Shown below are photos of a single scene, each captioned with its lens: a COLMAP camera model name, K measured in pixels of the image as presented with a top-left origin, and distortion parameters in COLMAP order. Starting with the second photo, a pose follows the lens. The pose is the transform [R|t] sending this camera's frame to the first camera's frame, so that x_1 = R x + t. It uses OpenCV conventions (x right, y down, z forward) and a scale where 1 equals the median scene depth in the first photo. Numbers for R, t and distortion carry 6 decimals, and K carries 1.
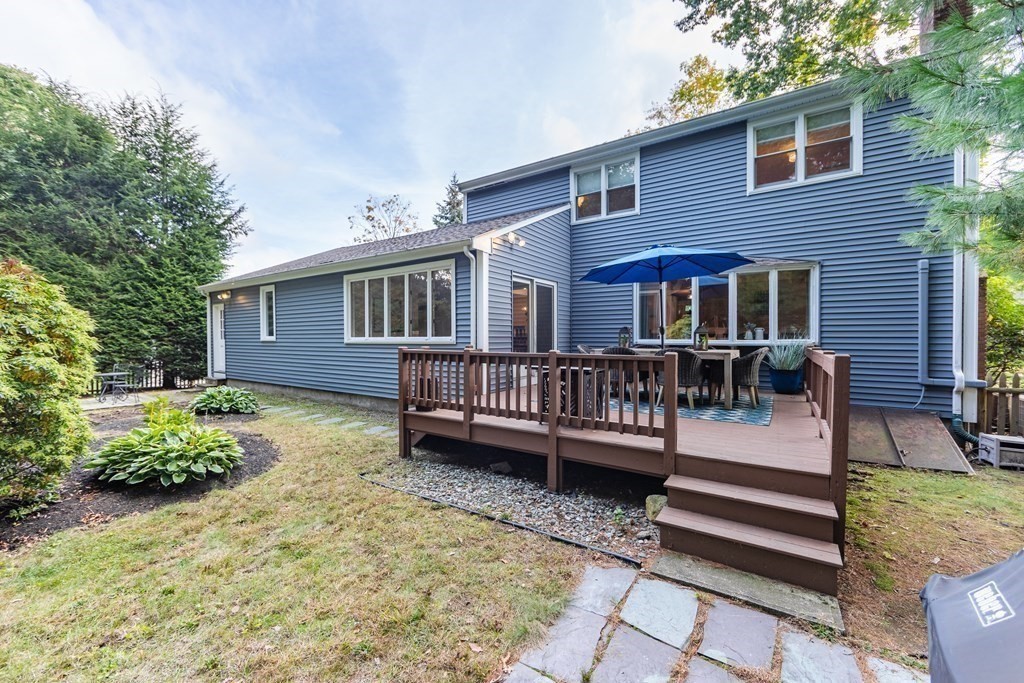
lens RADIAL K [[403.9, 0, 509.1], [0, 403.9, 343.3], [0, 0, 1]] dist [0.000271, -0.000933]
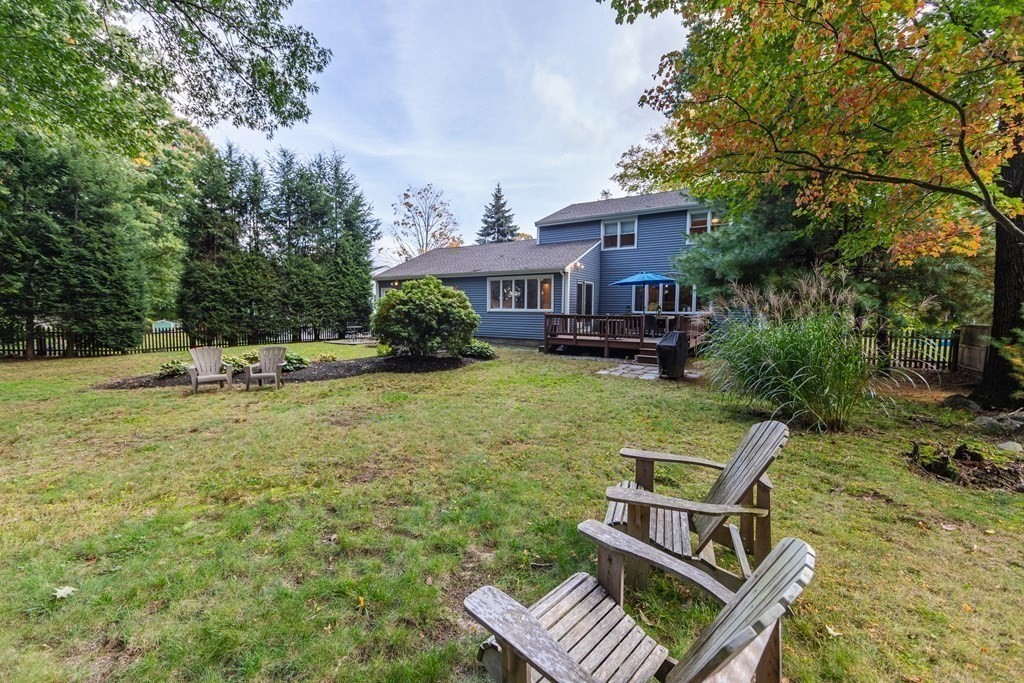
lens RADIAL K [[403.9, 0, 510.0], [0, 403.9, 338.2], [0, 0, 1]] dist [0.000271, -0.000933]
pose [[0.999913, 0.009100, 0.009557, -0.326861], [-0.009652, 0.998189, 0.059373, 0.011994], [-0.009000, -0.059460, 0.998190, -1.042194]]
